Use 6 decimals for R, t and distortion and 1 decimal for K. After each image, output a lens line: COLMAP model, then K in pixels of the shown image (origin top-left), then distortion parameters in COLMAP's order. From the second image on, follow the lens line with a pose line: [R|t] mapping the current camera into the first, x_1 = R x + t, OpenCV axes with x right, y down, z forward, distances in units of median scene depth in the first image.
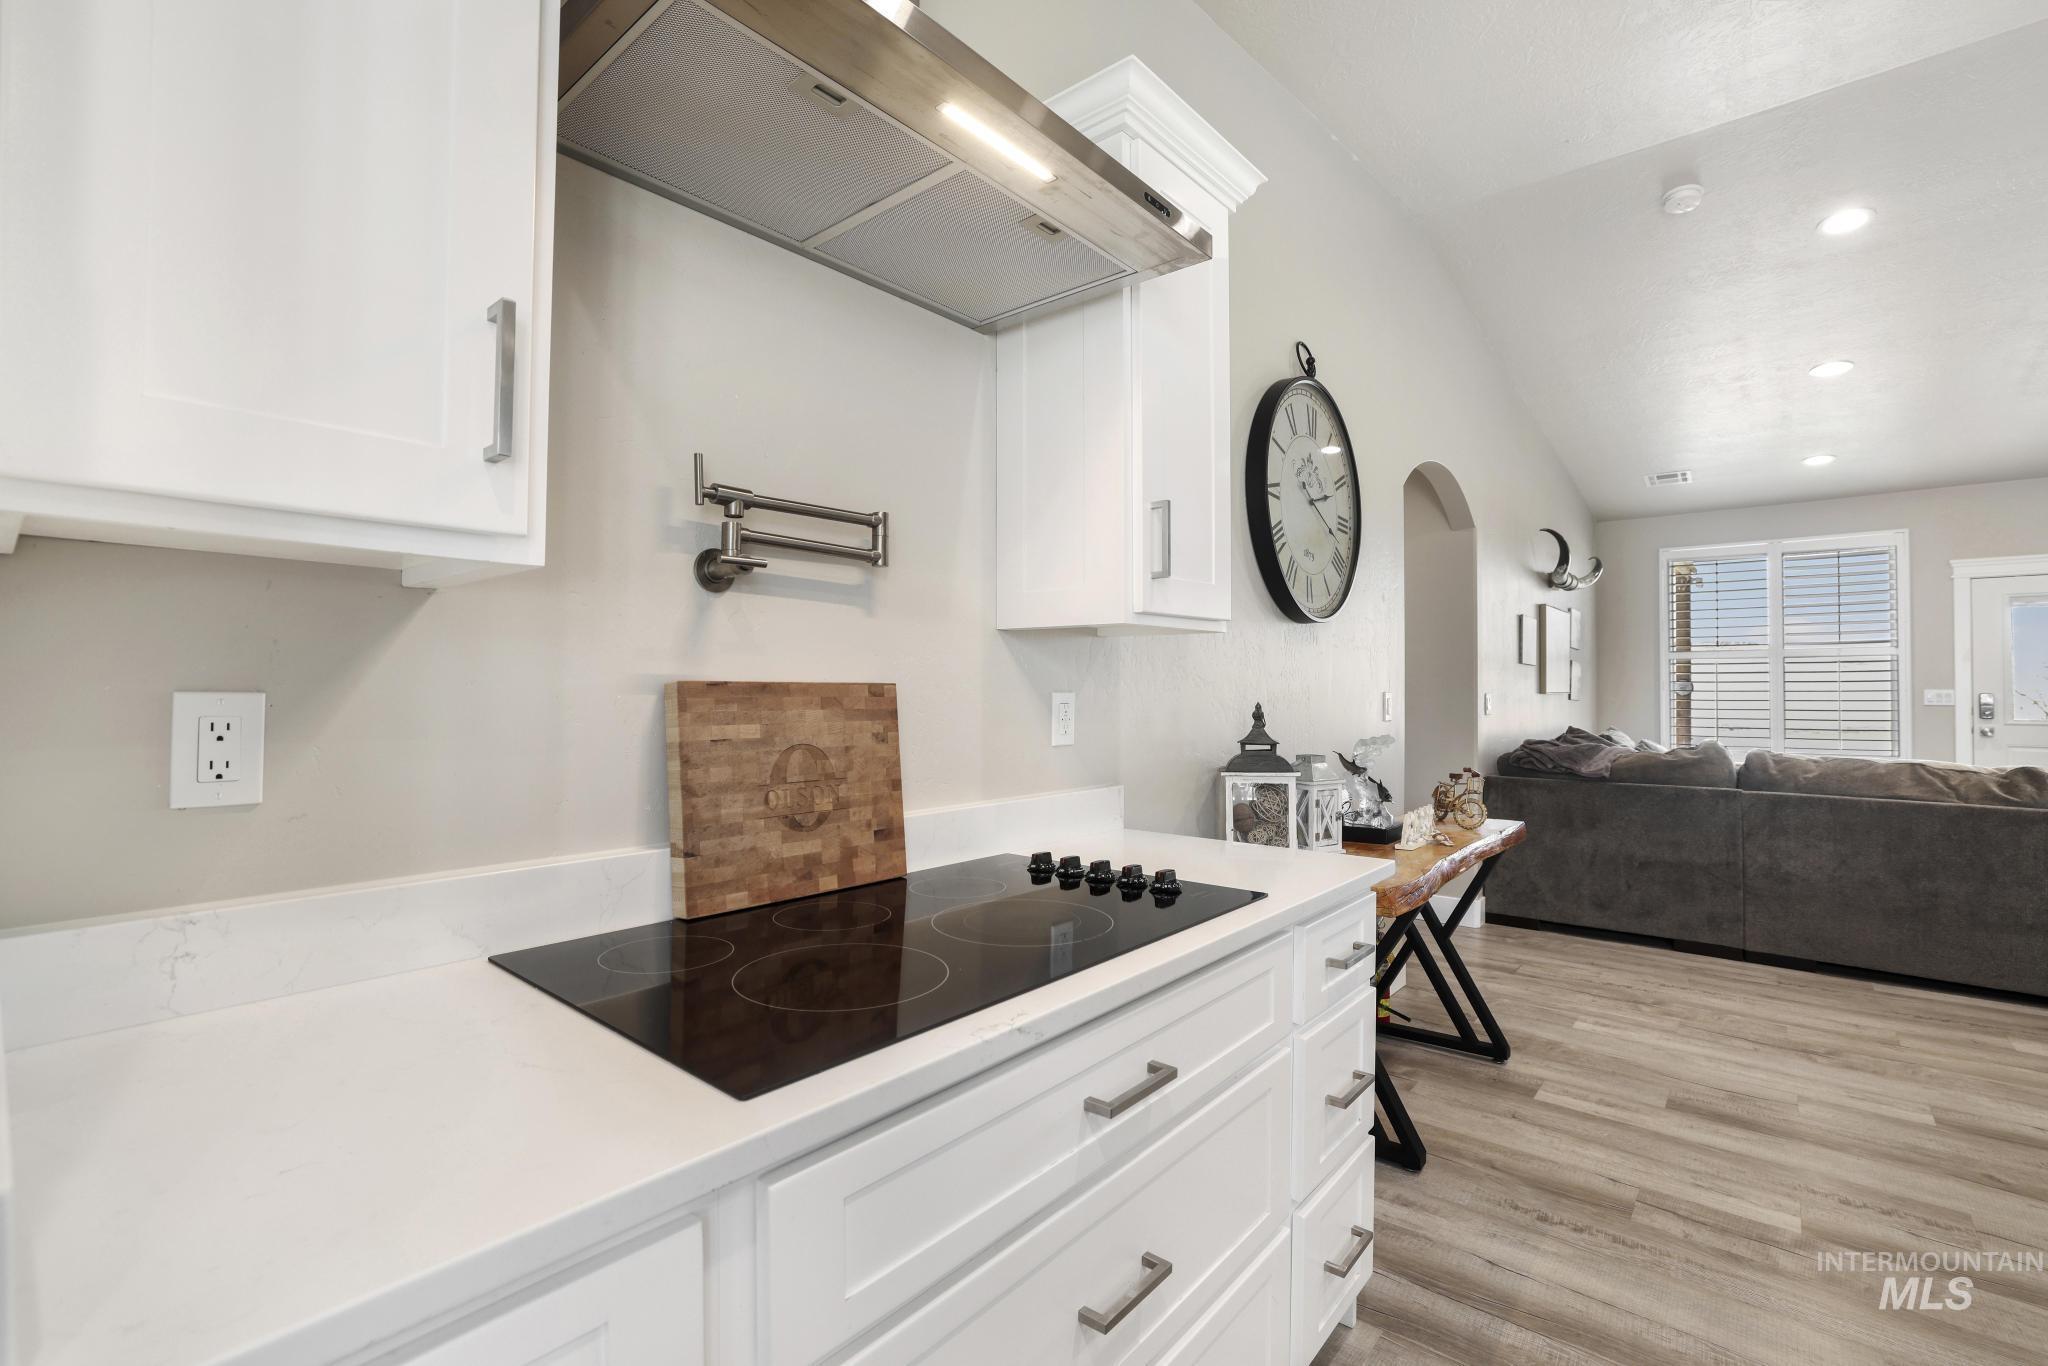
lens RADIAL K [[899.2, 0, 1013.6], [0, 899.2, 676.0], [0, 0, 1]] dist [-0.039545, 0.011002]
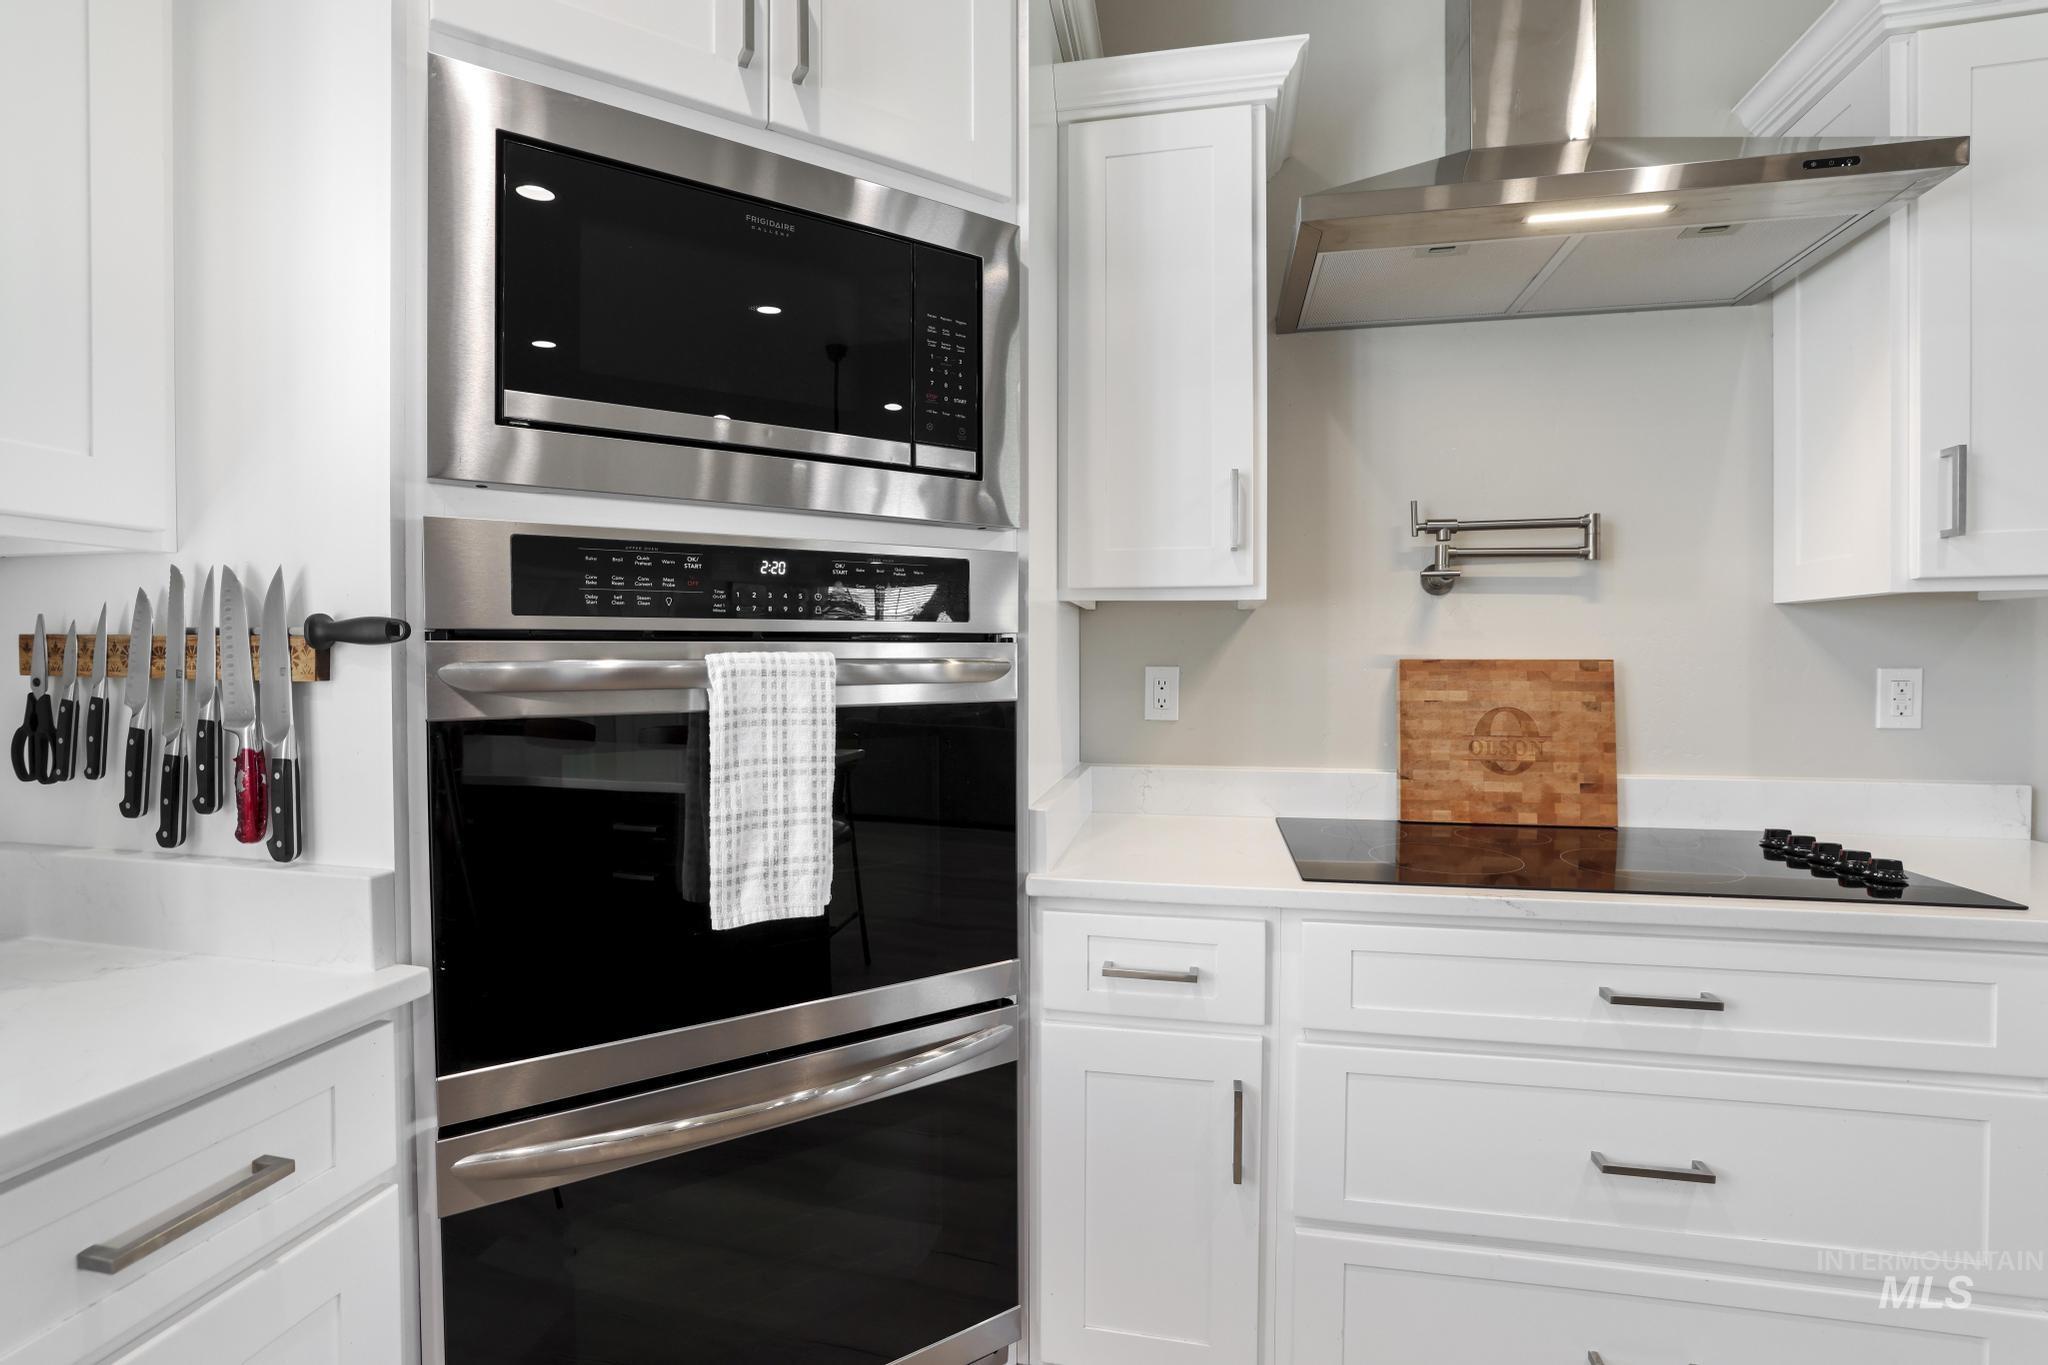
lens RADIAL K [[899.2, 0, 1034.2], [0, 899.2, 676.4], [0, 0, 1]] dist [-0.039545, 0.011002]
pose [[0.489625, 0.010393, -0.871871, 0.422838], [0.012730, 0.999737, 0.019067, -0.001386], [0.871840, -0.020434, 0.489364, -0.168924]]
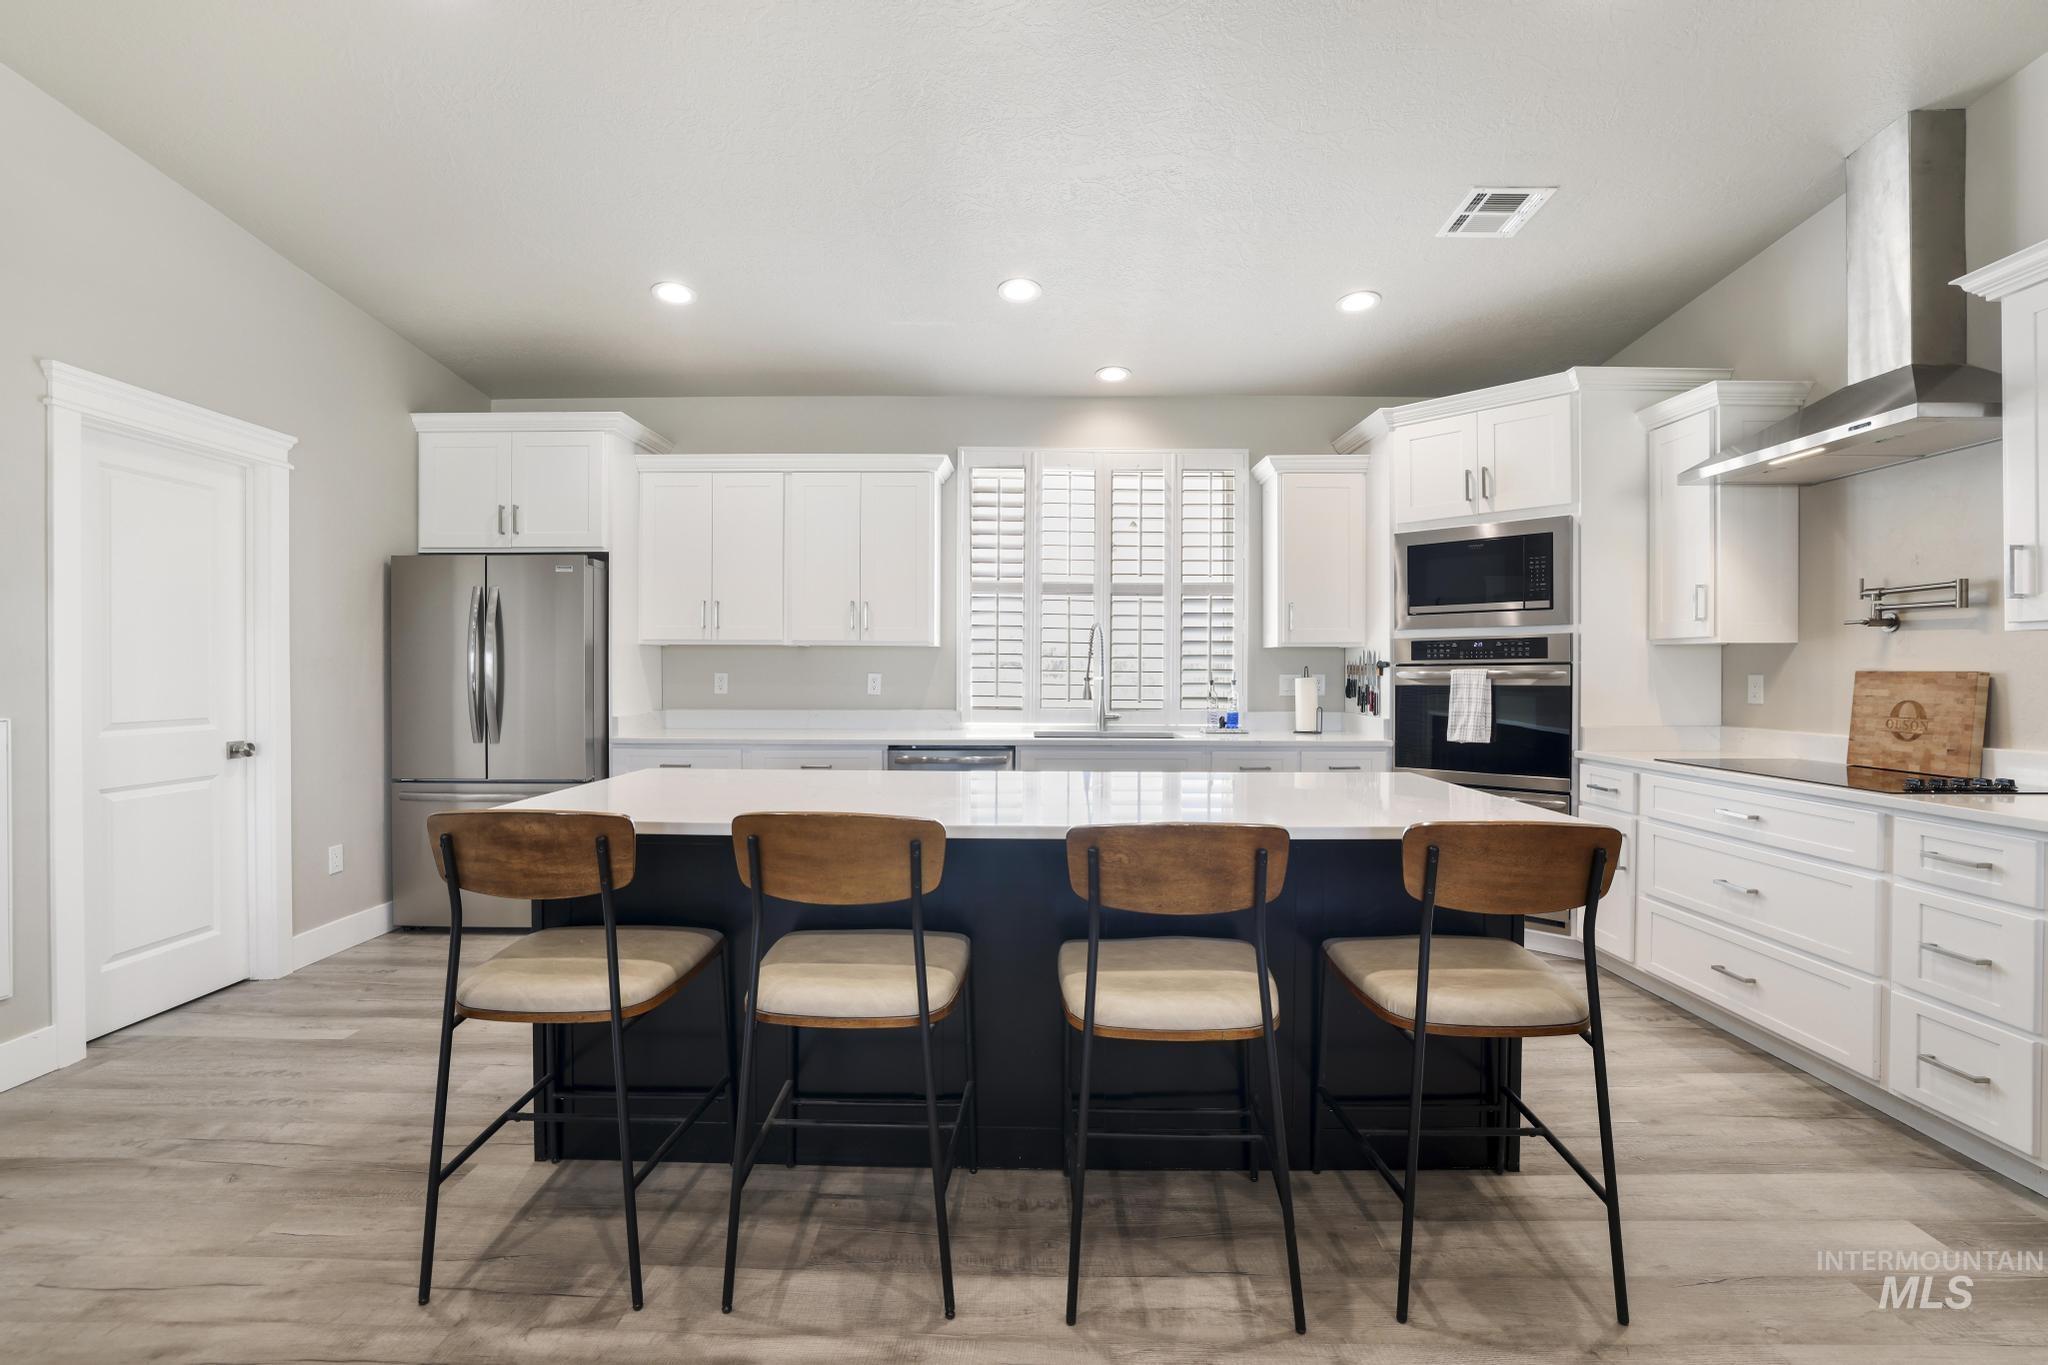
lens RADIAL K [[888.0, 0, 1022.5], [0, 888.0, 676.8], [0, 0, 1]] dist [-0.026471, 0.006876]
pose [[-0.765682, 0.001706, -0.643217, 2.069810], [0.005685, 0.999975, -0.004116, 0.012998], [0.643194, -0.006808, -0.765673, 0.945793]]
